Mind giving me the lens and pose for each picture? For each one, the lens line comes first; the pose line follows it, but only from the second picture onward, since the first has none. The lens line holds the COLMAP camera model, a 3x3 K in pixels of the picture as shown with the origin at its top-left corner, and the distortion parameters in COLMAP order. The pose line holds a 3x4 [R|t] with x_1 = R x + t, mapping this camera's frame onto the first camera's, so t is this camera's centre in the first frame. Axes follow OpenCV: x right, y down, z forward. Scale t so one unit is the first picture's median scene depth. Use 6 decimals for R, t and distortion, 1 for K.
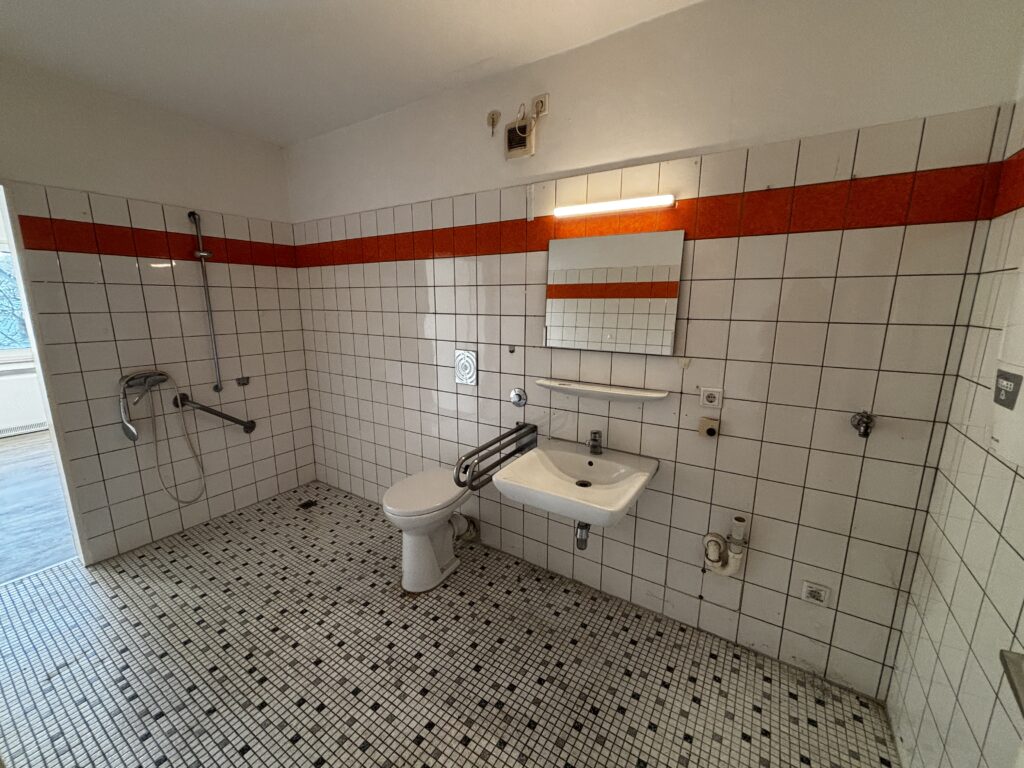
lens RADIAL K [[412.8, 0, 512.0], [0, 412.8, 384.0], [0, 0, 1]] dist [0.001011, 0.000476]
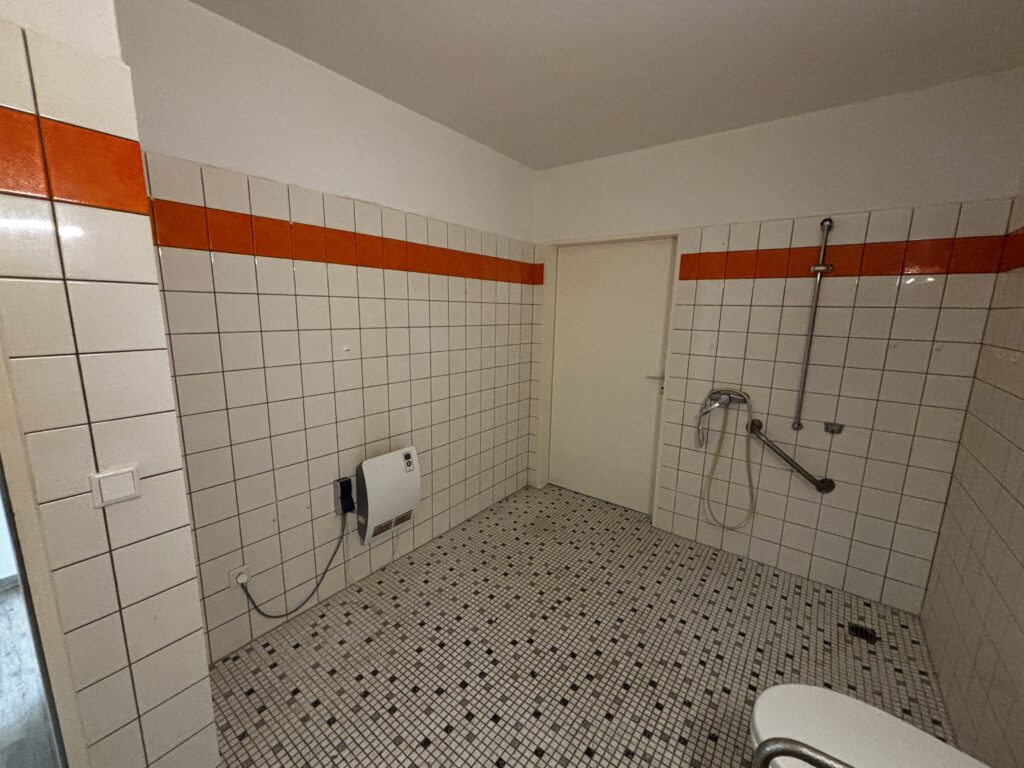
lens RADIAL K [[412.8, 0, 512.0], [0, 412.8, 384.0], [0, 0, 1]] dist [0.001011, 0.000476]
pose [[-0.079960, 0.179296, -0.980540, 0.162098], [-0.215649, 0.957282, 0.192628, -0.120326], [0.973192, 0.226856, -0.037880, 0.490349]]
